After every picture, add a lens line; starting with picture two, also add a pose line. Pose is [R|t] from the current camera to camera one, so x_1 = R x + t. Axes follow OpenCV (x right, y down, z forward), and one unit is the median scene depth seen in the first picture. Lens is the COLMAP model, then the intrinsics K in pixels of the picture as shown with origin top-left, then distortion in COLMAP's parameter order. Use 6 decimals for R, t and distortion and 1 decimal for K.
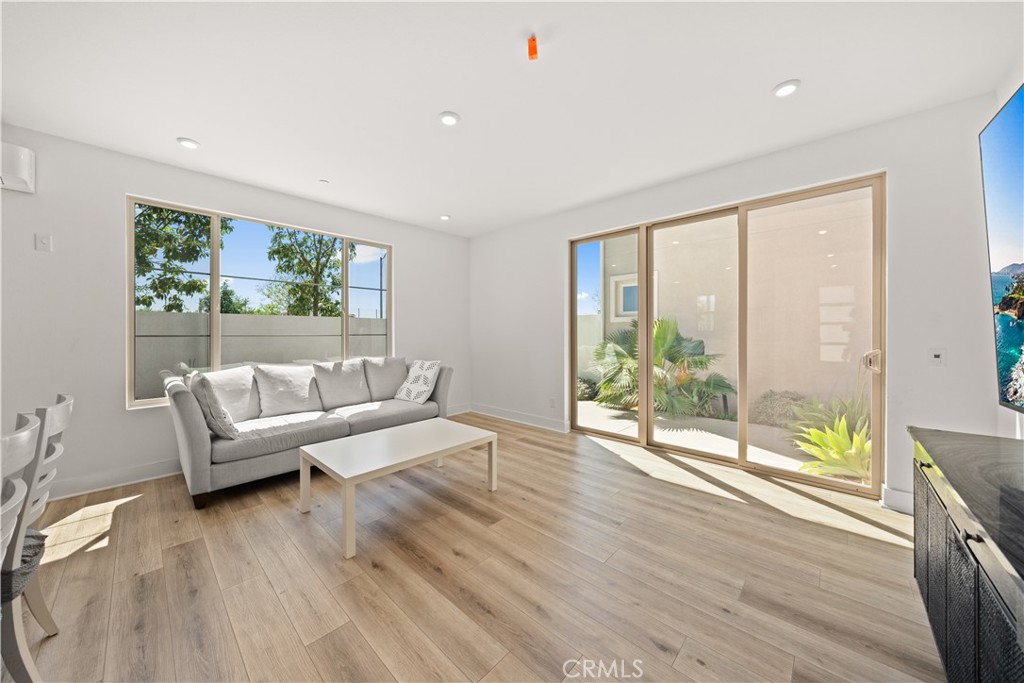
lens RADIAL K [[348.6, 0, 518.5], [0, 348.6, 333.3], [0, 0, 1]] dist [-0.003662, -0.000208]
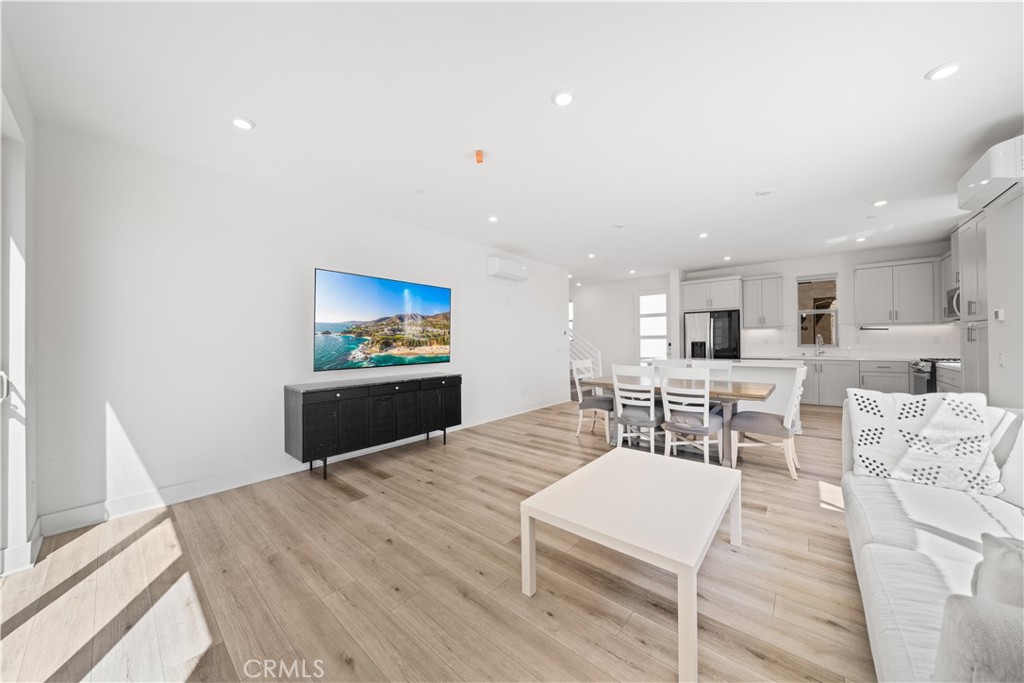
lens RADIAL K [[348.6, 0, 512.3], [0, 348.6, 341.7], [0, 0, 1]] dist [-0.003662, -0.000208]
pose [[-0.999630, 0.015722, -0.022175, -0.041010], [0.015697, 0.999876, 0.001275, -0.002902], [0.022192, 0.000926, -0.999753, 1.751708]]
